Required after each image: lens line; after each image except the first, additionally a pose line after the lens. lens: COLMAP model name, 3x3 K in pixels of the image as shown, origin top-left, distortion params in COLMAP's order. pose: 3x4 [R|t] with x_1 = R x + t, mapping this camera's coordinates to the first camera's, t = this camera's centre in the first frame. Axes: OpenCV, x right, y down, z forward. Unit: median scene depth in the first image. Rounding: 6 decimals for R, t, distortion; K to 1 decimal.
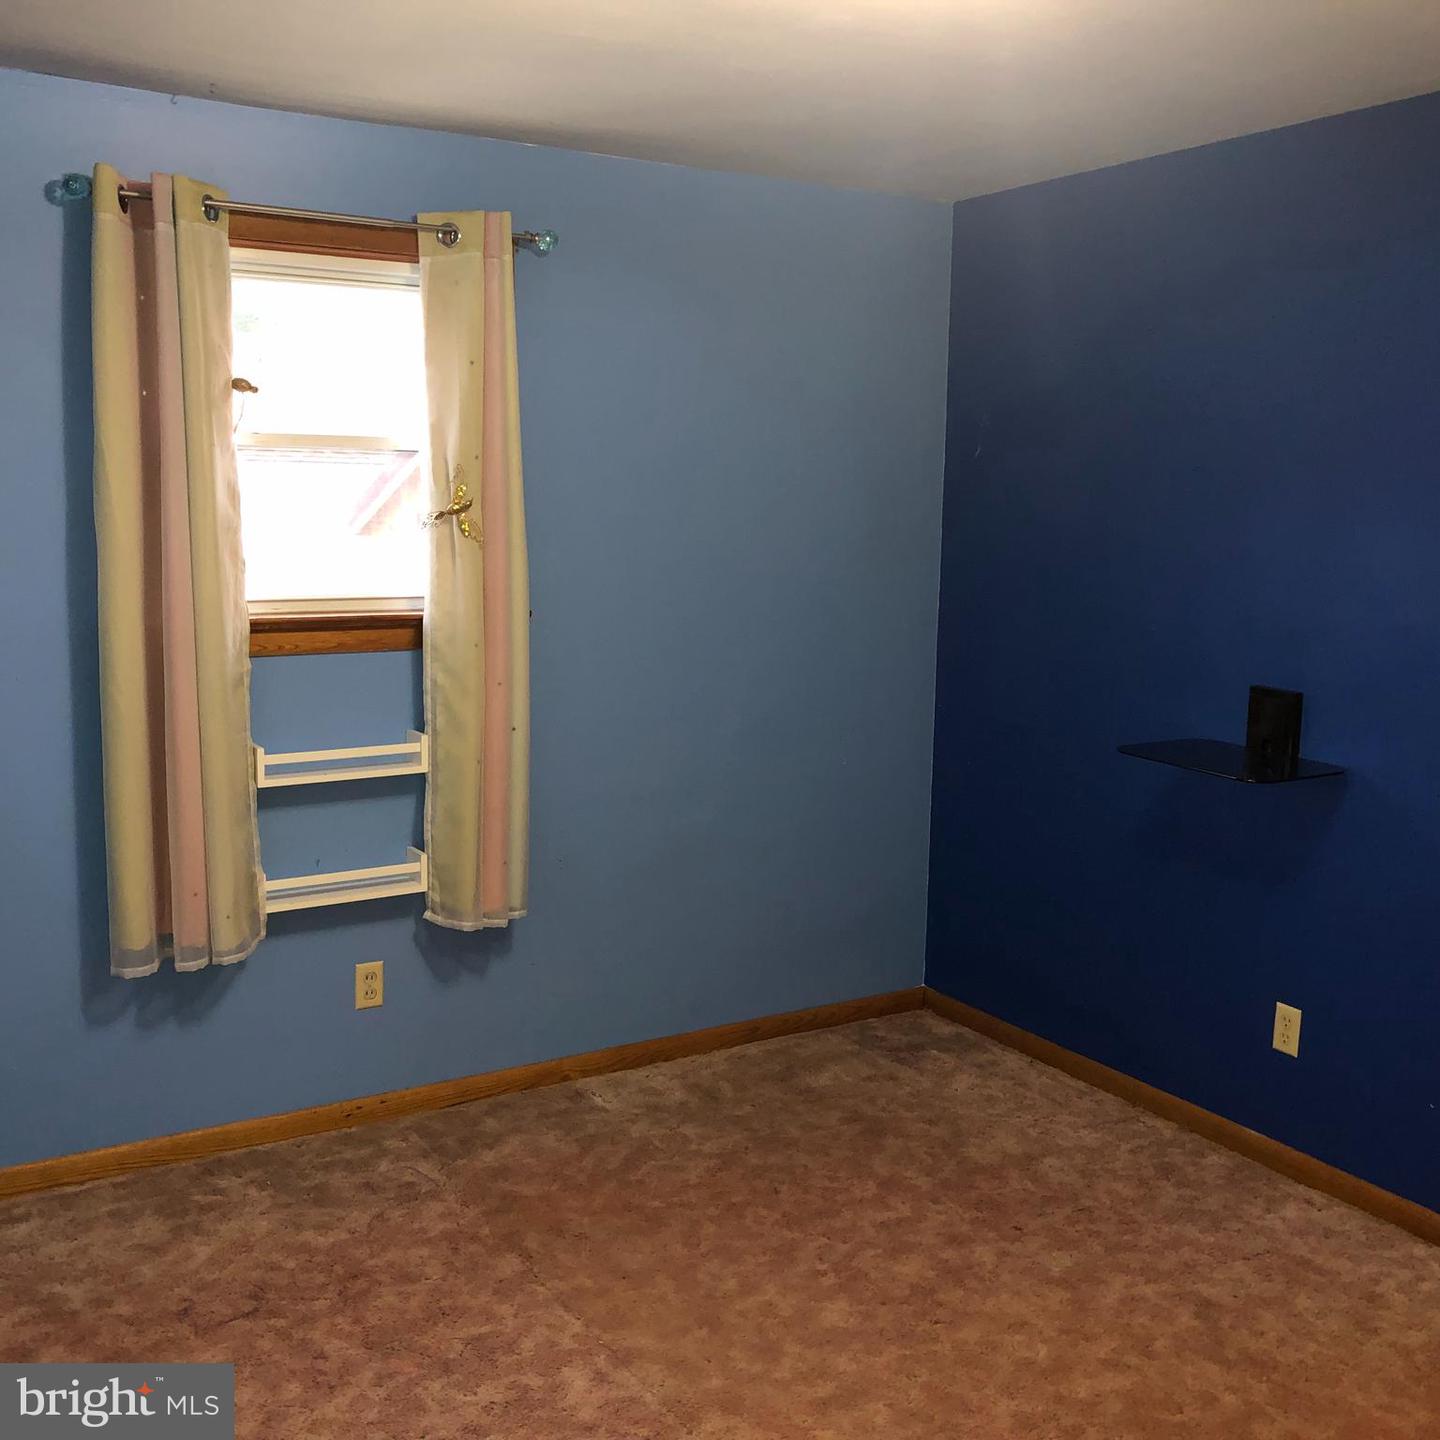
lens RADIAL K [[1561.8, 0, 697.5], [0, 1561.8, 715.9], [0, 0, 1]] dist [-0.022922, 0.033645]
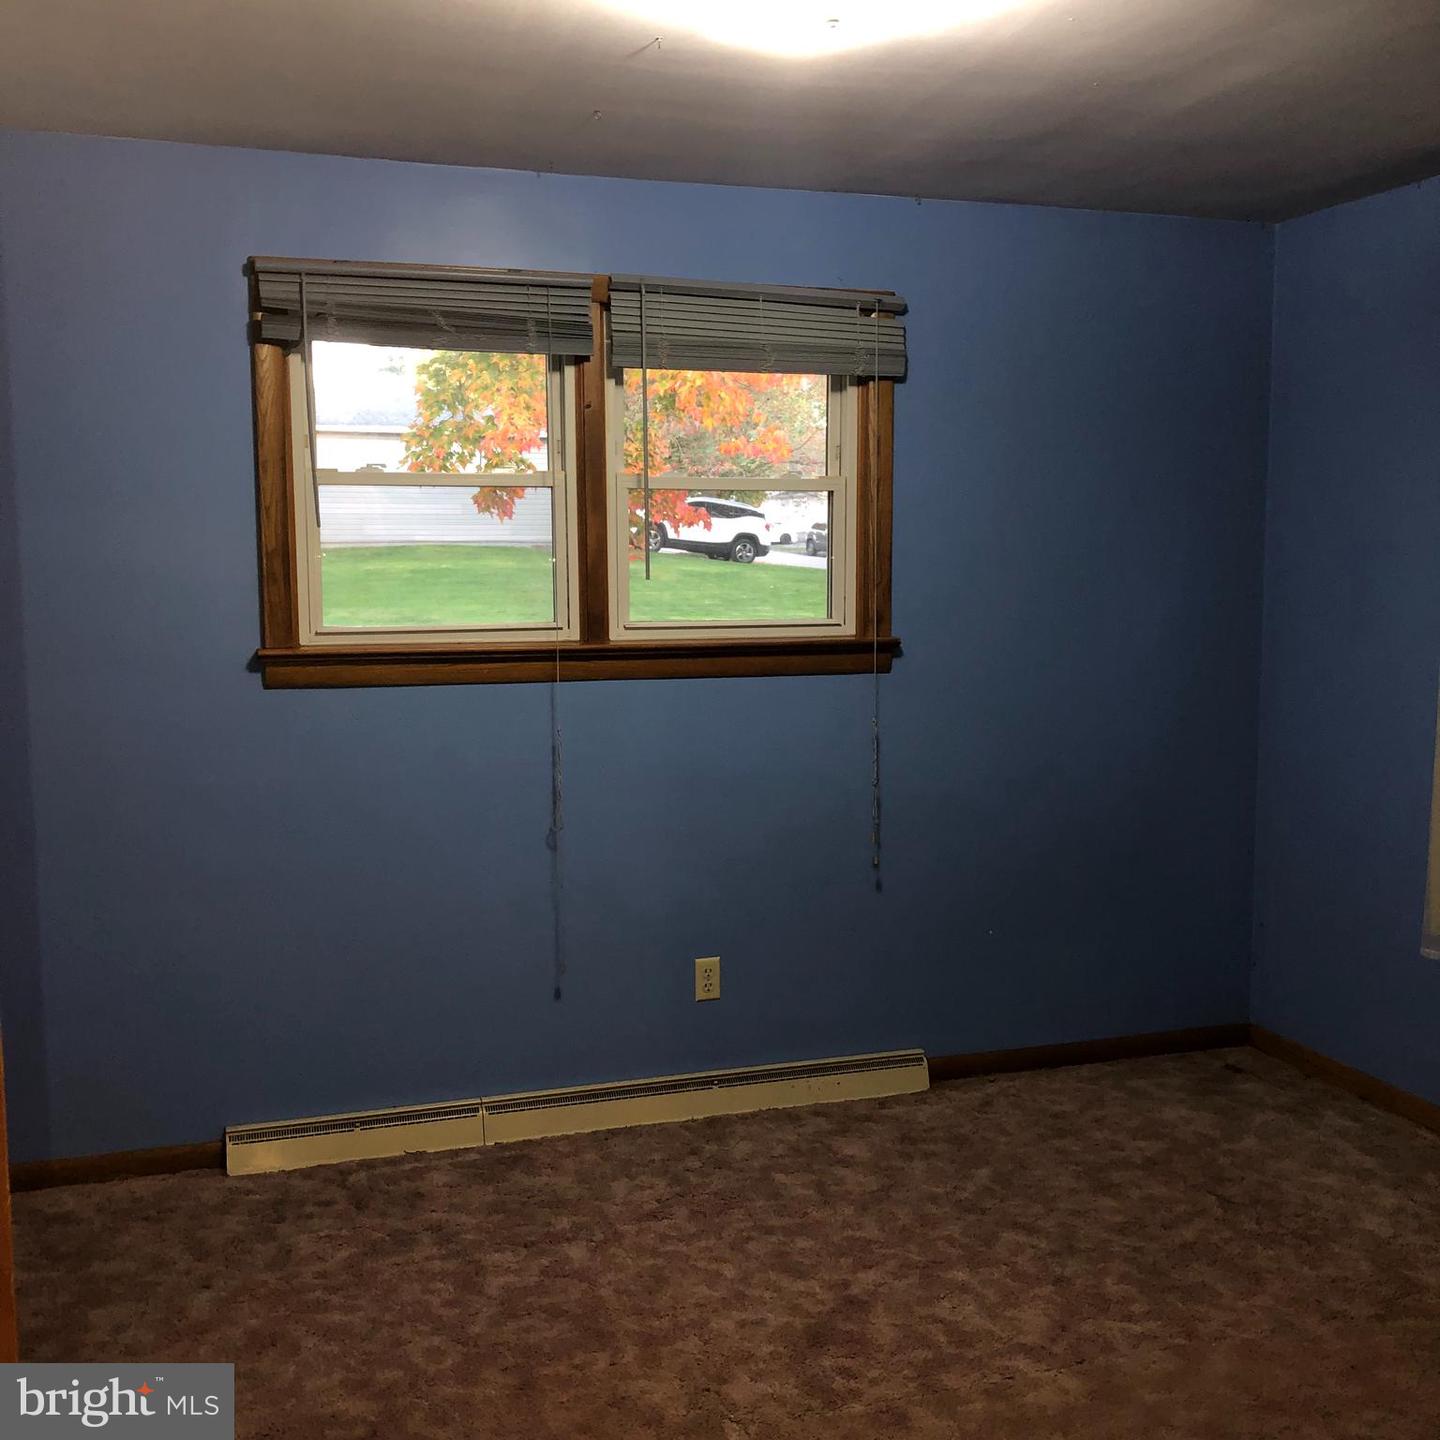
lens RADIAL K [[1561.8, 0, 697.5], [0, 1561.8, 715.9], [0, 0, 1]] dist [-0.022922, 0.033645]
pose [[-0.212988, 0.105455, -0.971347, 0.918293], [-0.144905, 0.979755, 0.138141, -0.083368], [0.966250, 0.170176, -0.193395, 0.784121]]
